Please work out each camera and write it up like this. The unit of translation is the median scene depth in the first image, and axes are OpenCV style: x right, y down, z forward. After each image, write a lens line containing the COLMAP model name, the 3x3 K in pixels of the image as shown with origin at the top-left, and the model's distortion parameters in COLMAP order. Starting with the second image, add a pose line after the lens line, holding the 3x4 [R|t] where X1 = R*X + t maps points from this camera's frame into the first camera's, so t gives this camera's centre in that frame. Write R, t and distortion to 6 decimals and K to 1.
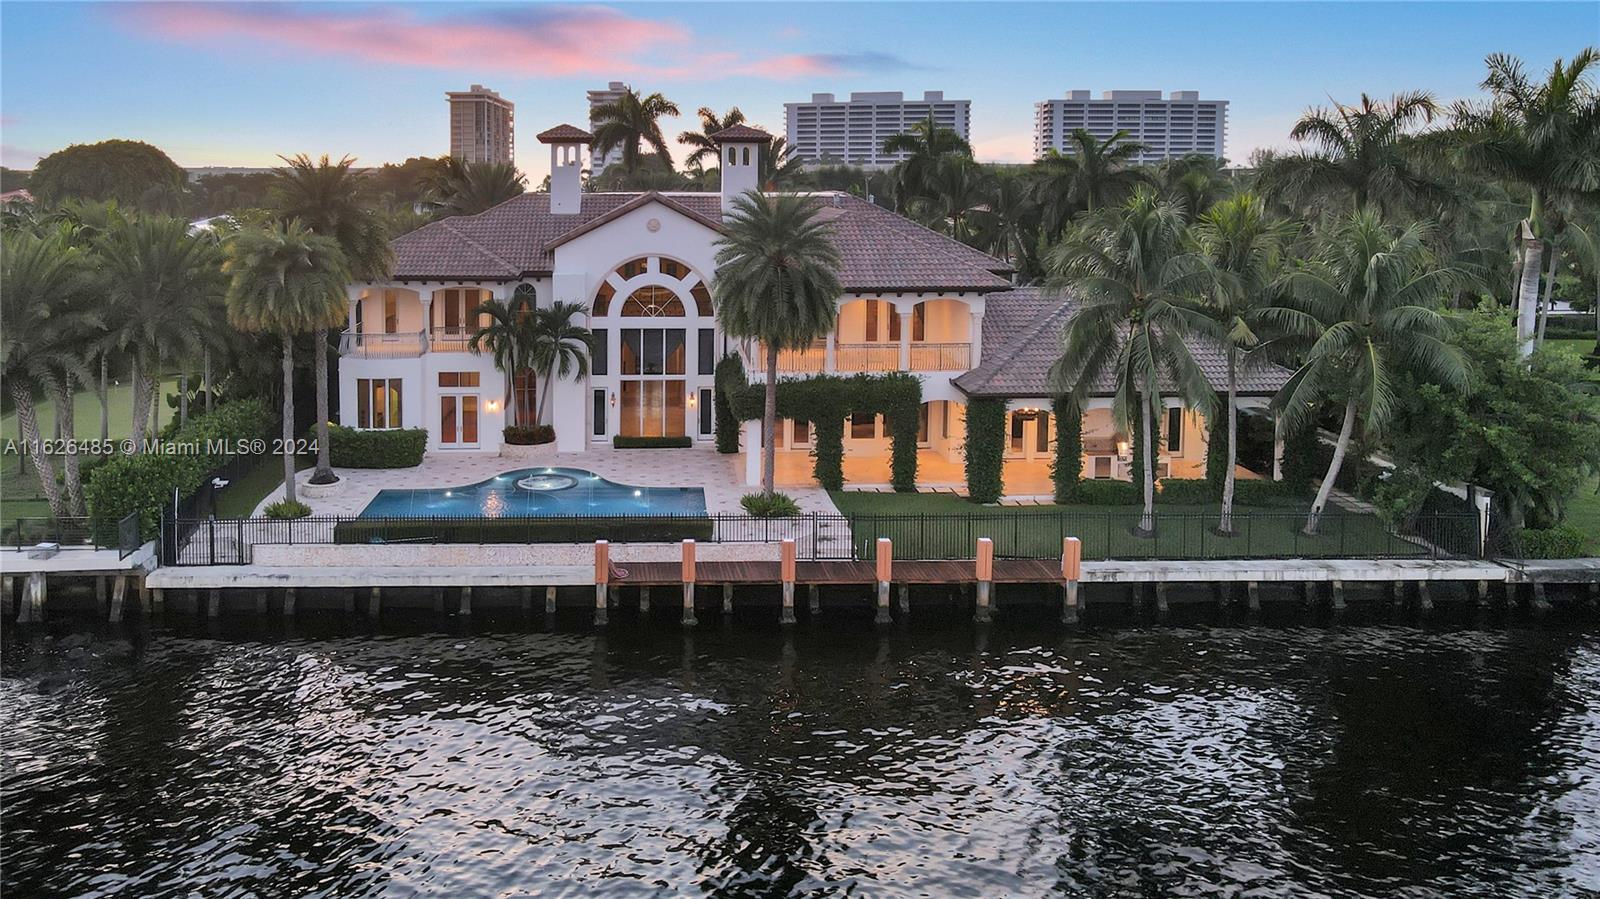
lens RADIAL K [[1204.0, 0, 688.2], [0, 1204.0, 295.3], [0, 0, 1]] dist [-0.001391, 0.002299]
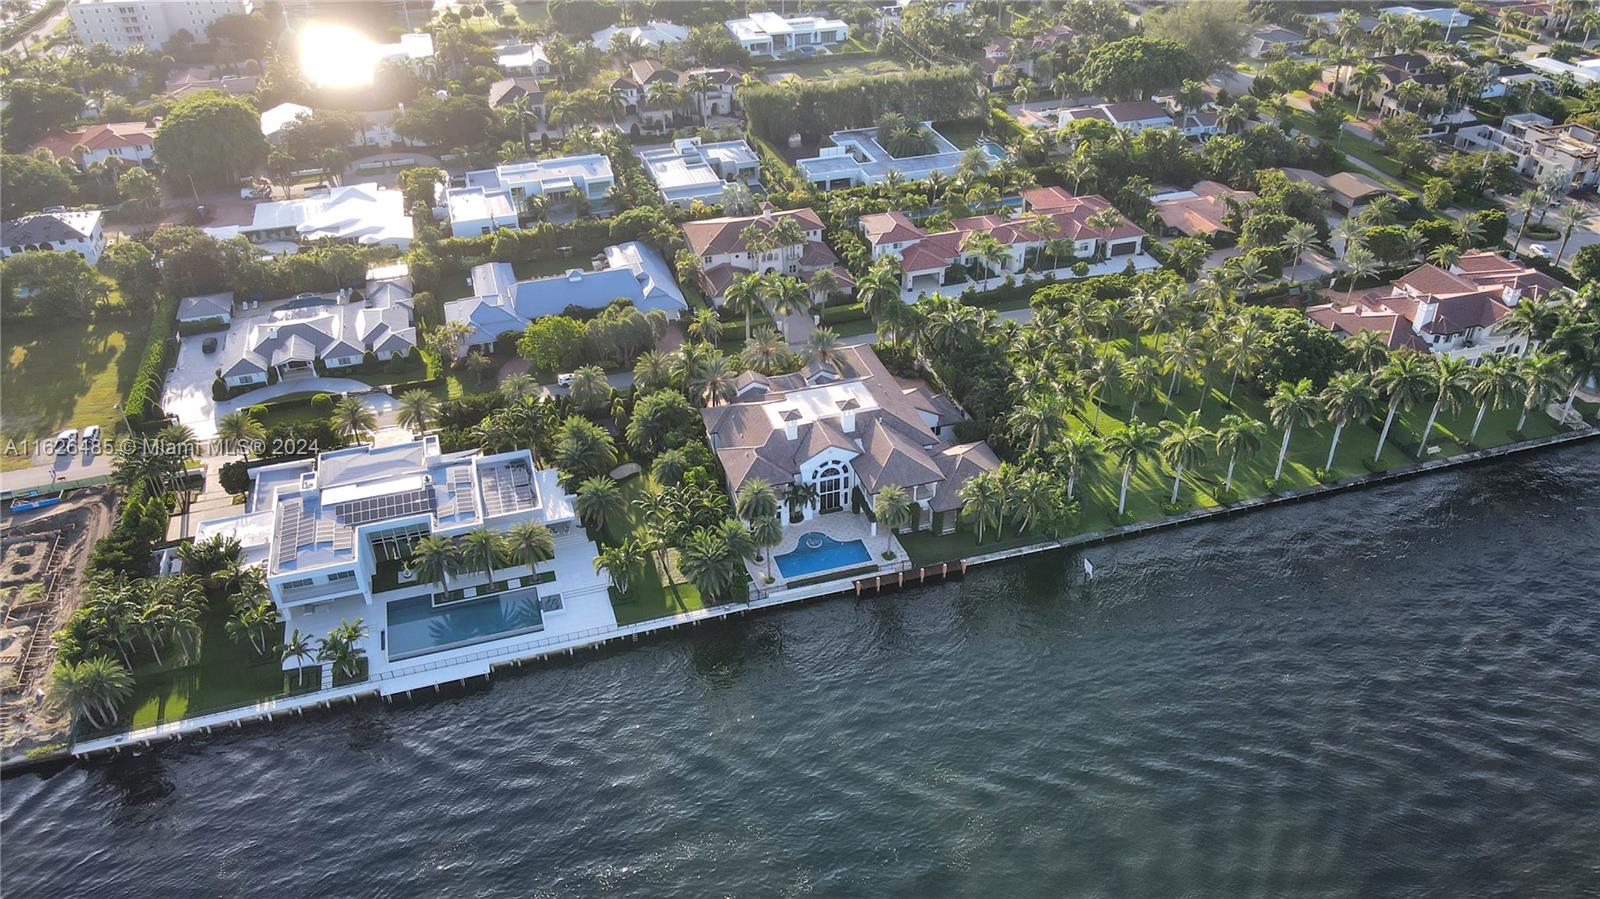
lens RADIAL K [[1175.8, 0, 776.3], [0, 1175.8, 422.5], [0, 0, 1]] dist [0.000484, 0.001740]
pose [[0.967153, -0.152354, 0.203480, -0.805467], [0.042114, 0.885457, 0.462809, -1.606791], [-0.250683, -0.439038, 0.862788, -1.613398]]
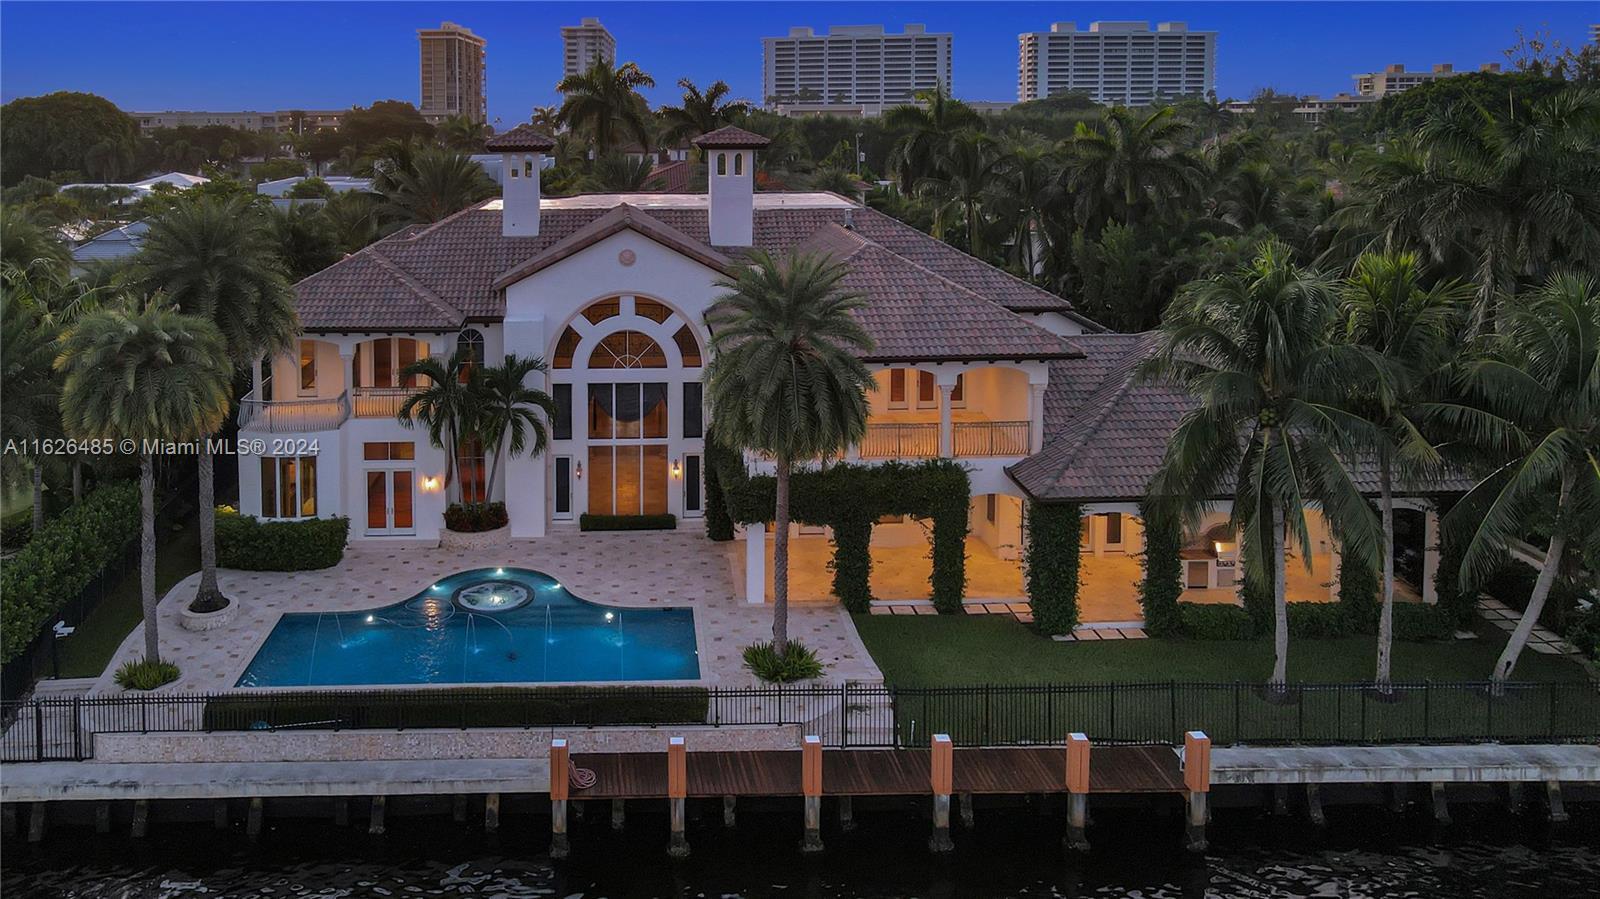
lens RADIAL K [[1207.5, 0, 659.0], [0, 1207.5, 215.4], [0, 0, 1]] dist [0.008990, 0.002861]
pose [[0.999962, -0.007379, -0.004645, -0.003459], [0.007342, 0.999941, -0.008056, -0.083740], [0.004705, 0.008022, 0.999957, 0.190480]]
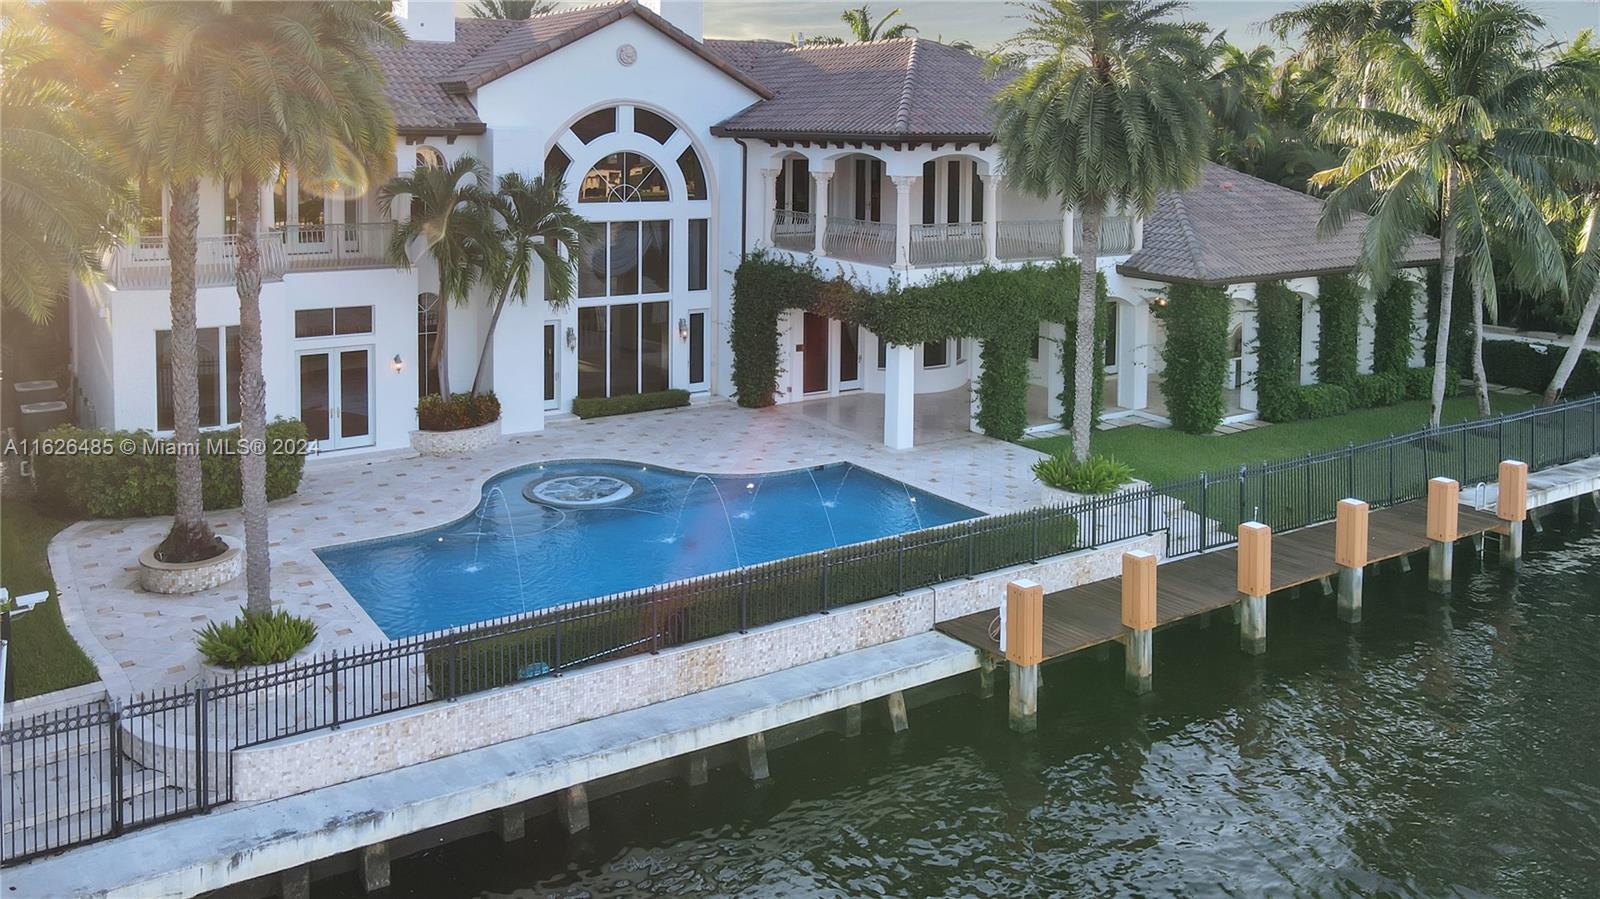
lens RADIAL K [[1239.2, 0, 714.2], [0, 1239.2, 194.2], [0, 0, 1]] dist [-0.001721, 0.008338]
pose [[0.859668, -0.013366, 0.510679, -0.335790], [0.035458, 0.998808, -0.033548, 0.039258], [-0.509622, 0.046948, 0.859117, 0.452423]]
